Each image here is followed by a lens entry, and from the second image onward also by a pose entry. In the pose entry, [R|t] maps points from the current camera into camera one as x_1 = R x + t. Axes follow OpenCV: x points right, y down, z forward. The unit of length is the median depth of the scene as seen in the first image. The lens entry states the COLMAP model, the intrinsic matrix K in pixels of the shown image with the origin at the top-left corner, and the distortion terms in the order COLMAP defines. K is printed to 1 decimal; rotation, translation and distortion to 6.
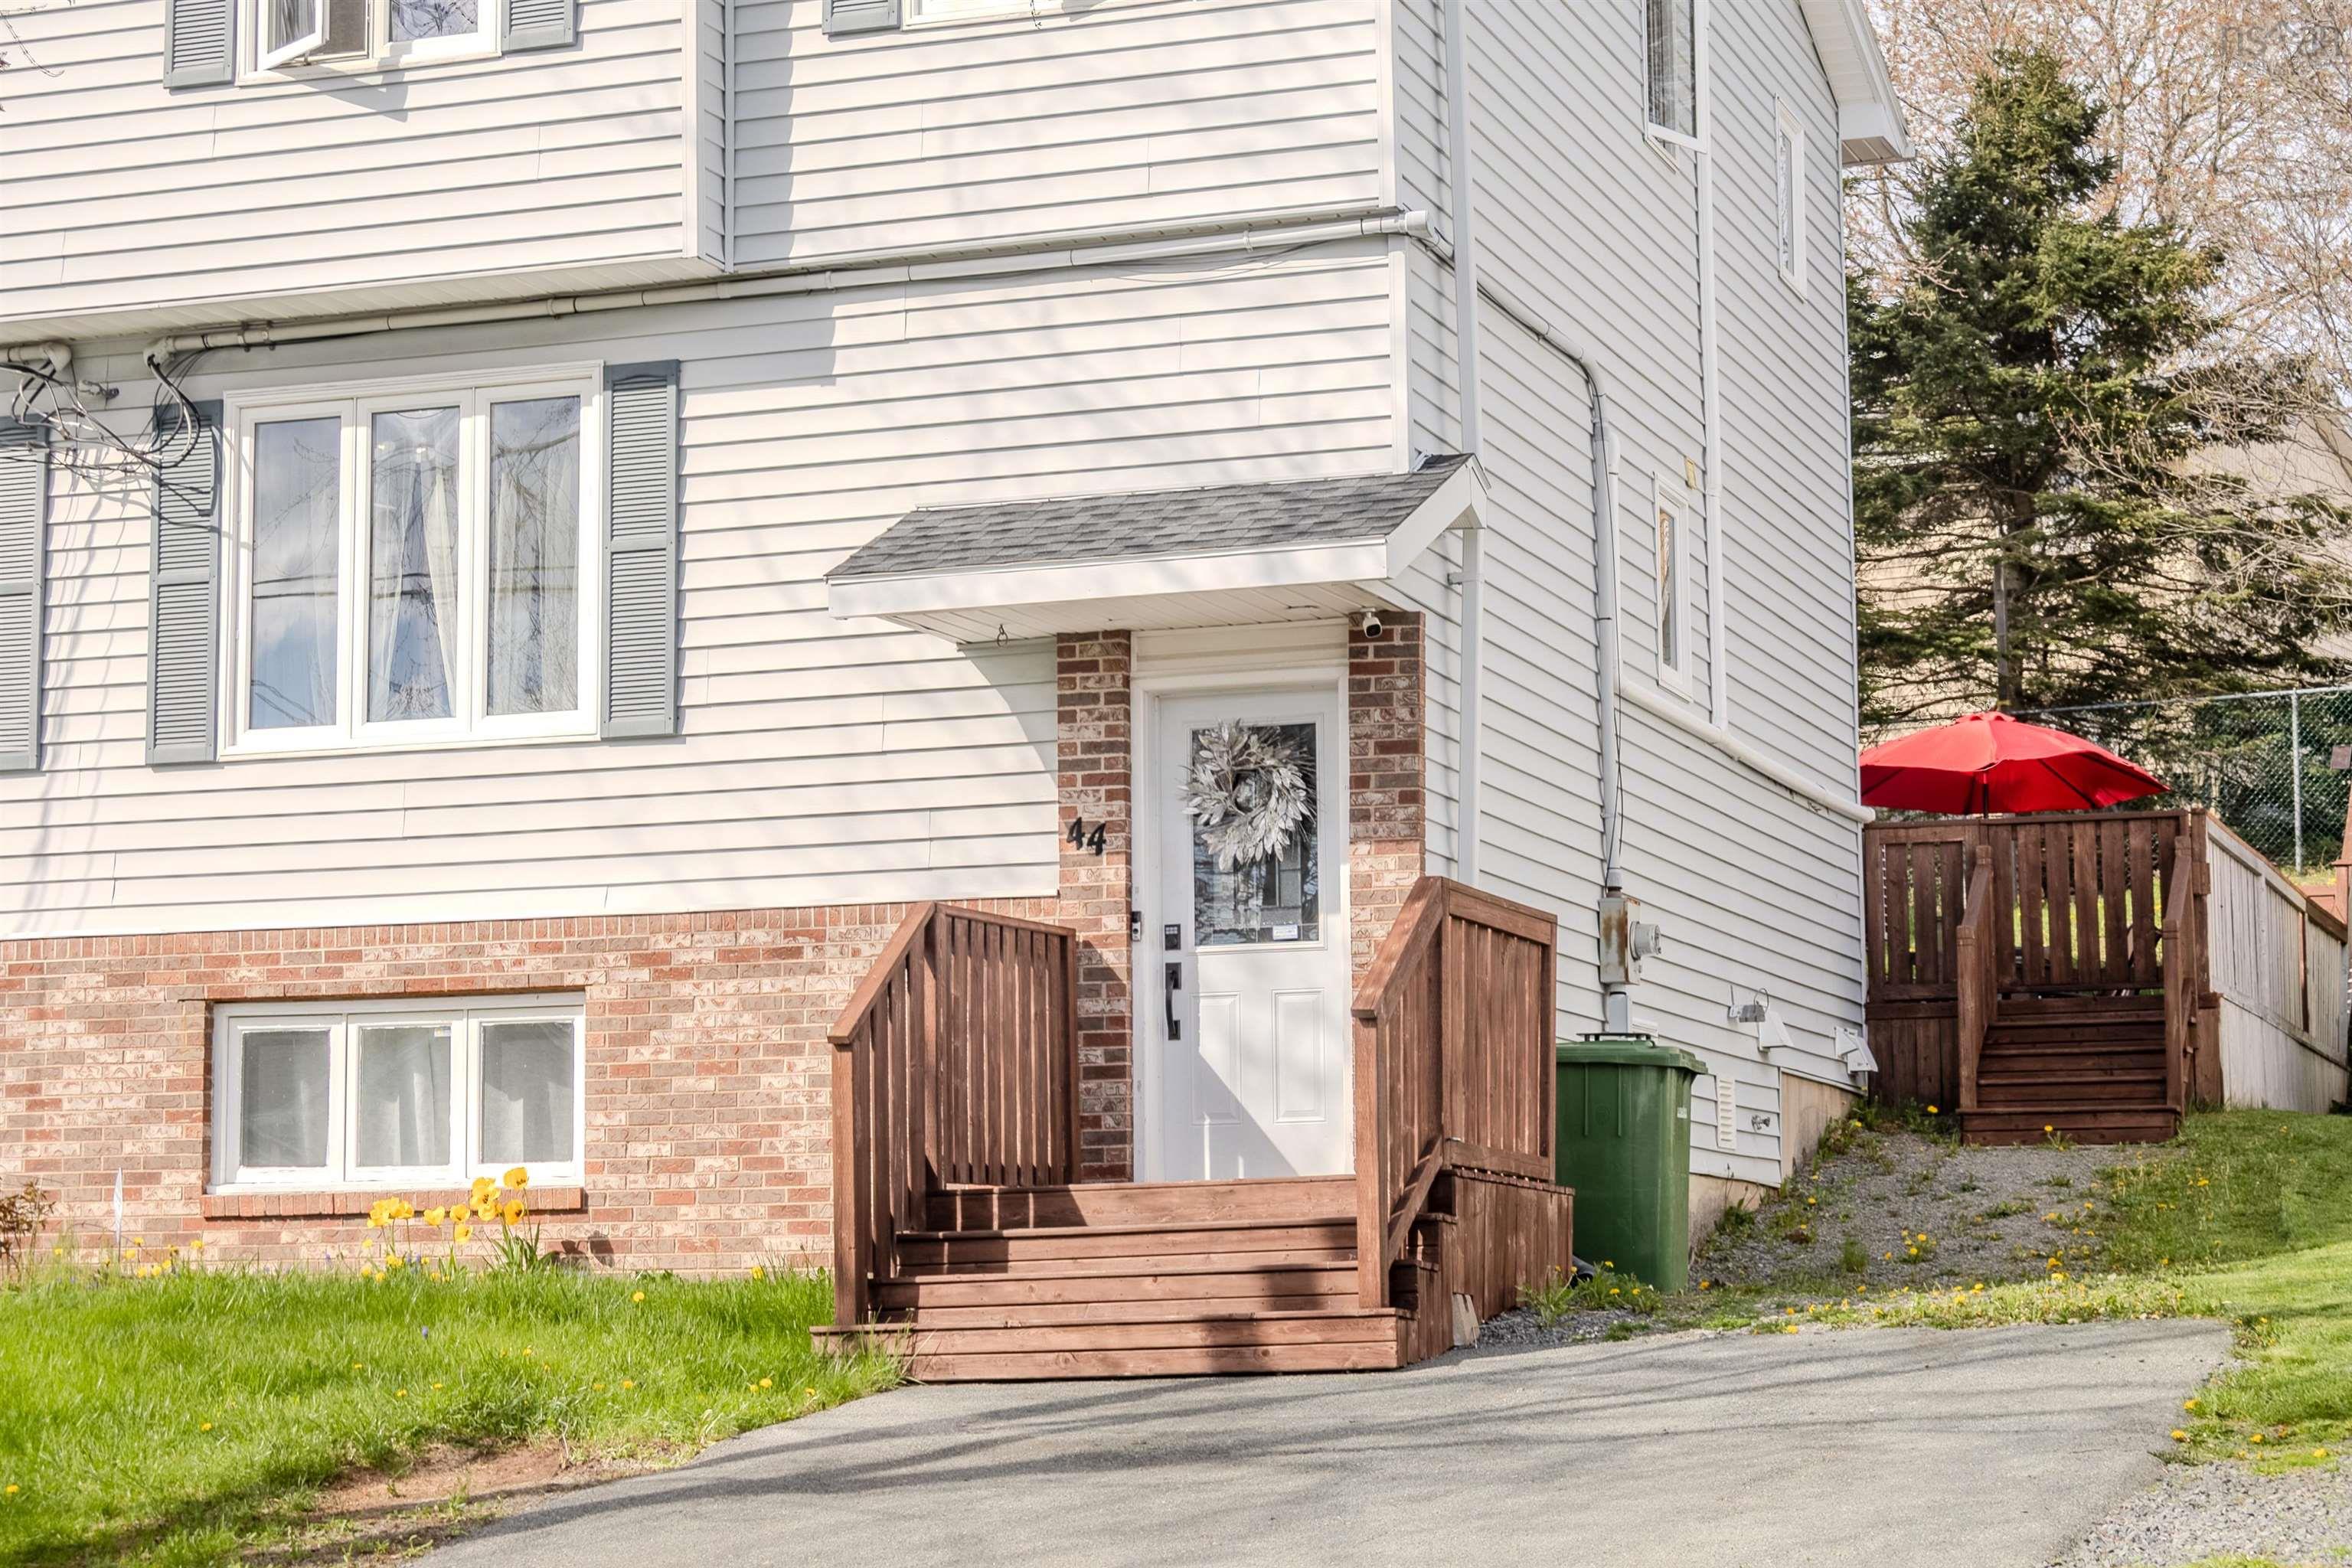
lens RADIAL K [[4613.3, 0, 1176.0], [0, 4613.3, 784.0], [0, 0, 1]] dist [0.011692, -0.037343]
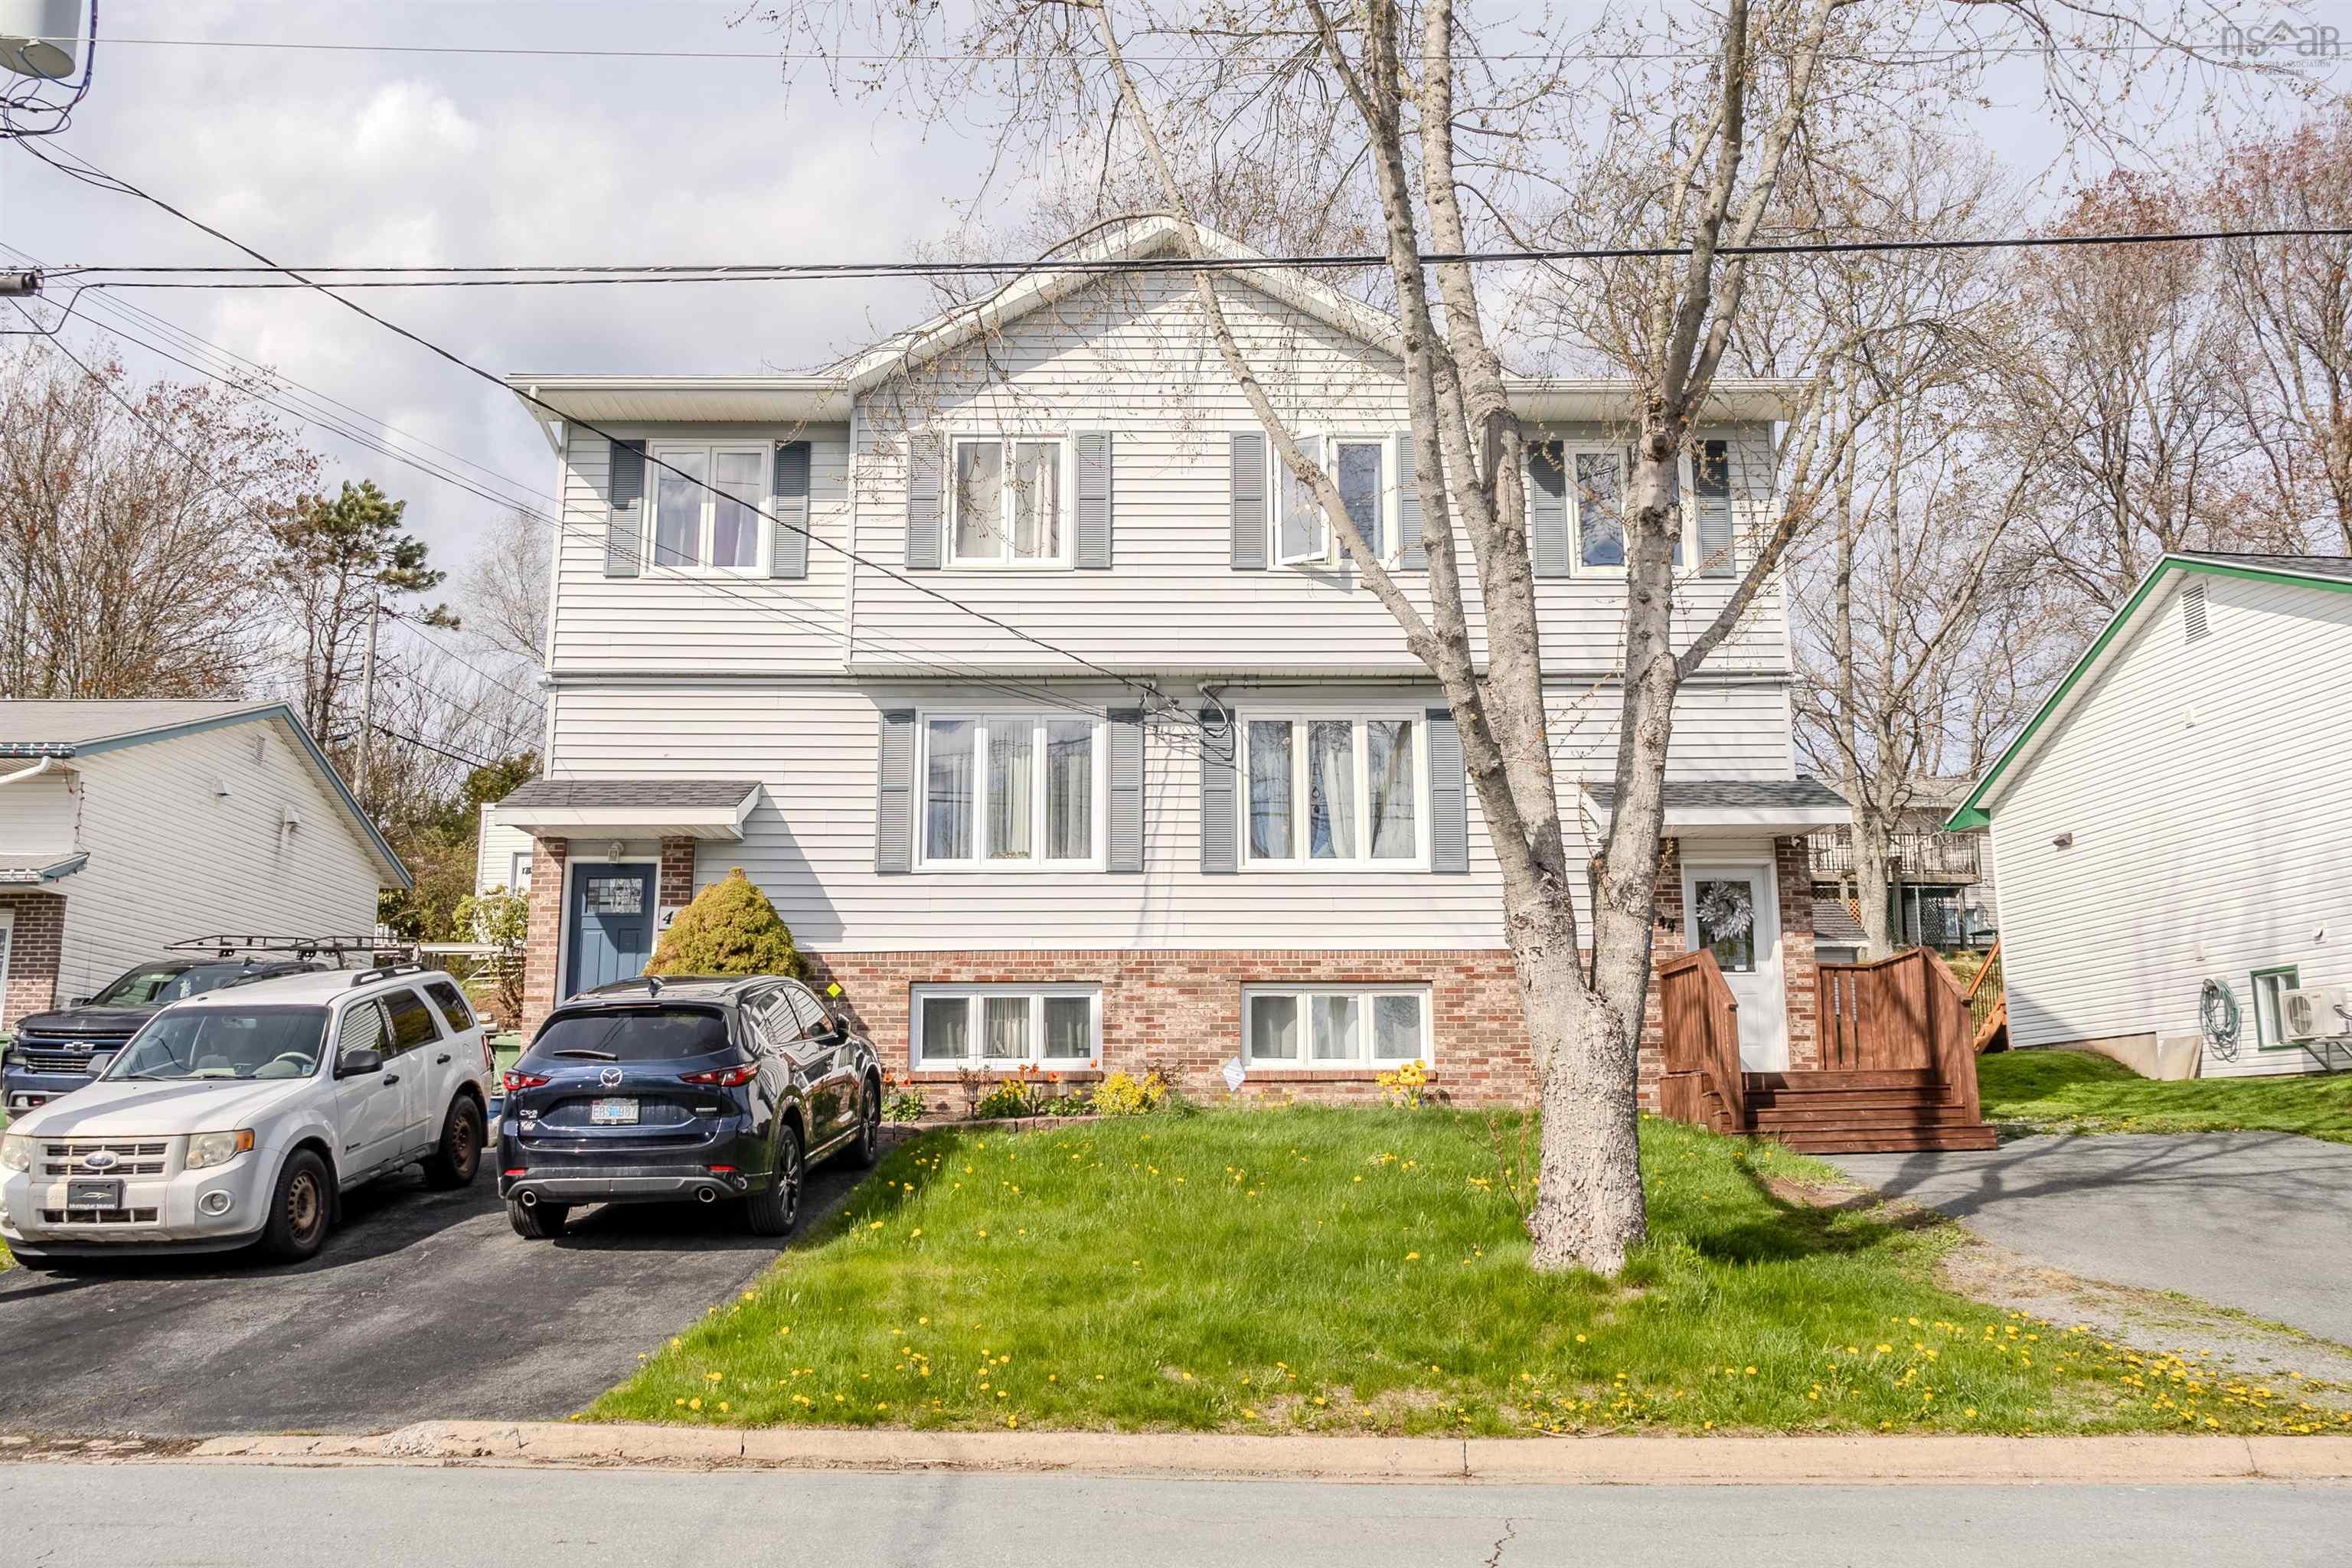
lens RADIAL K [[1935.0, 0, 1159.3], [0, 1935.0, 785.8], [0, 0, 1]] dist [0.003691, -0.011993]
pose [[0.938066, 0.069778, 0.339357, -0.585652], [-0.045821, 0.995891, -0.078112, 0.029170], [-0.343413, 0.057724, 0.937409, 0.151809]]
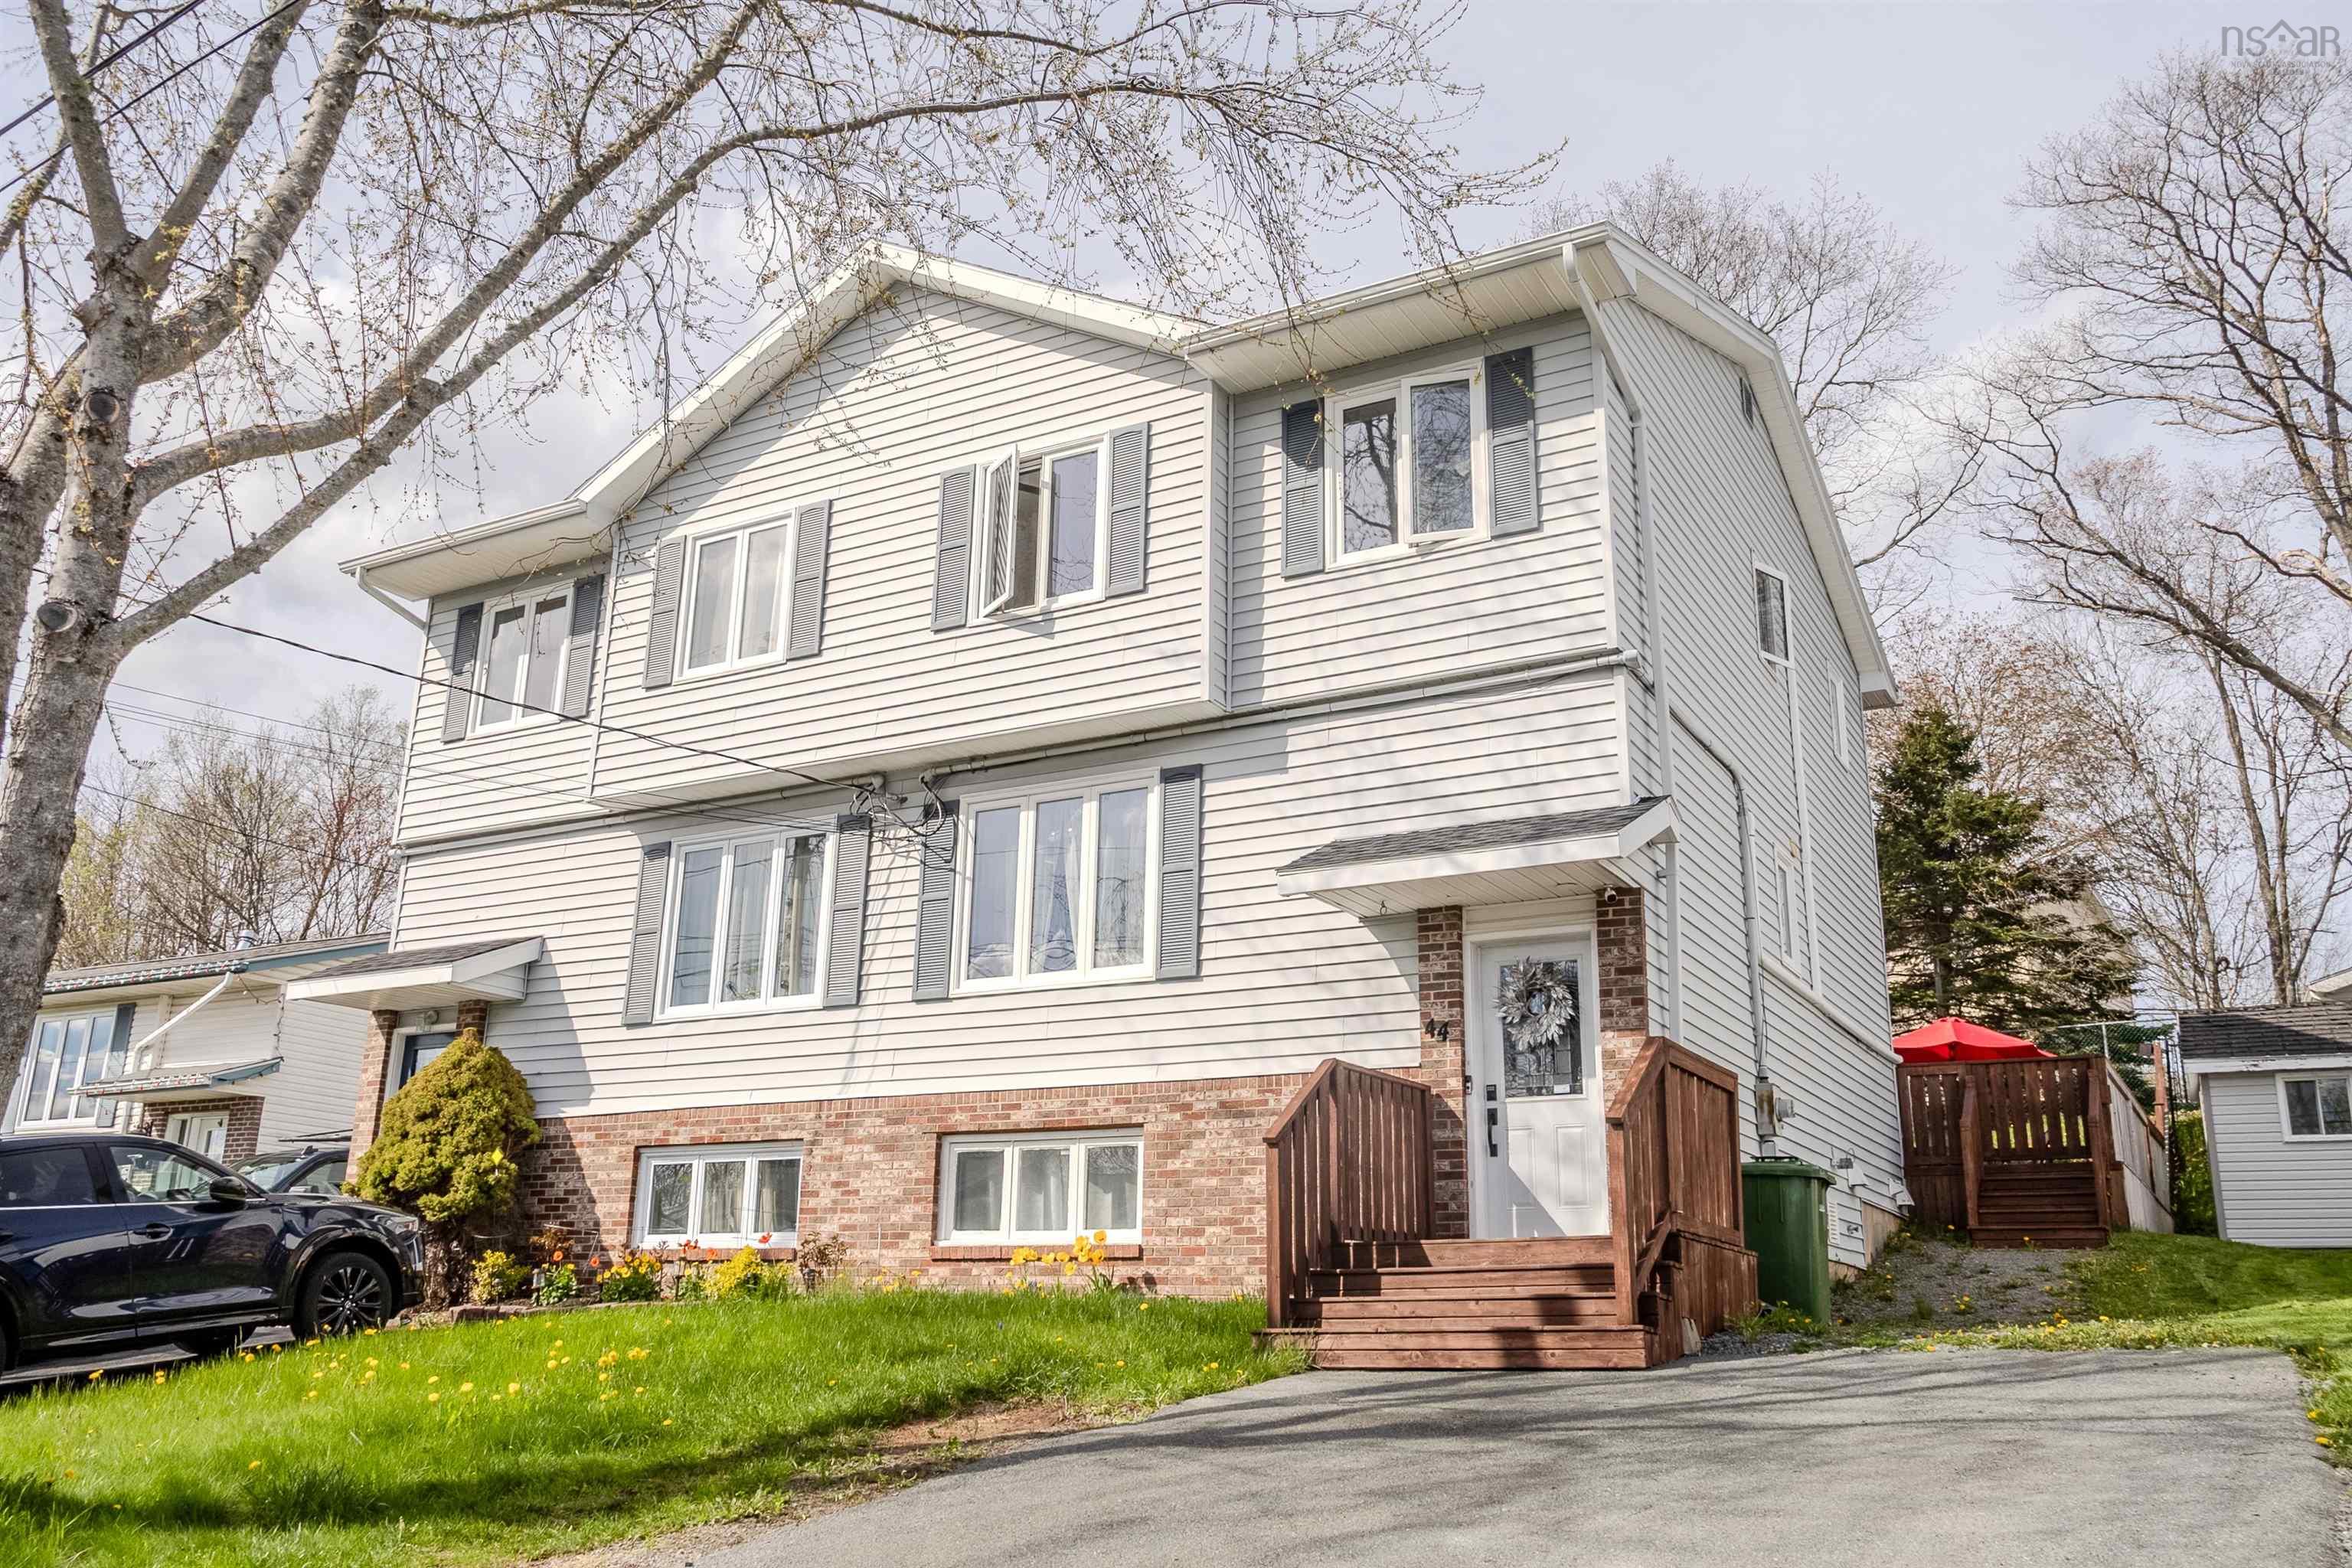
lens RADIAL K [[1935.0, 0, 1159.3], [0, 1935.0, 785.8], [0, 0, 1]] dist [0.003691, -0.011993]
pose [[0.983393, -0.022919, -0.180036, 0.009228], [-0.007328, 0.986172, -0.165566, 0.039311], [0.181341, 0.164135, 0.969626, 0.288873]]
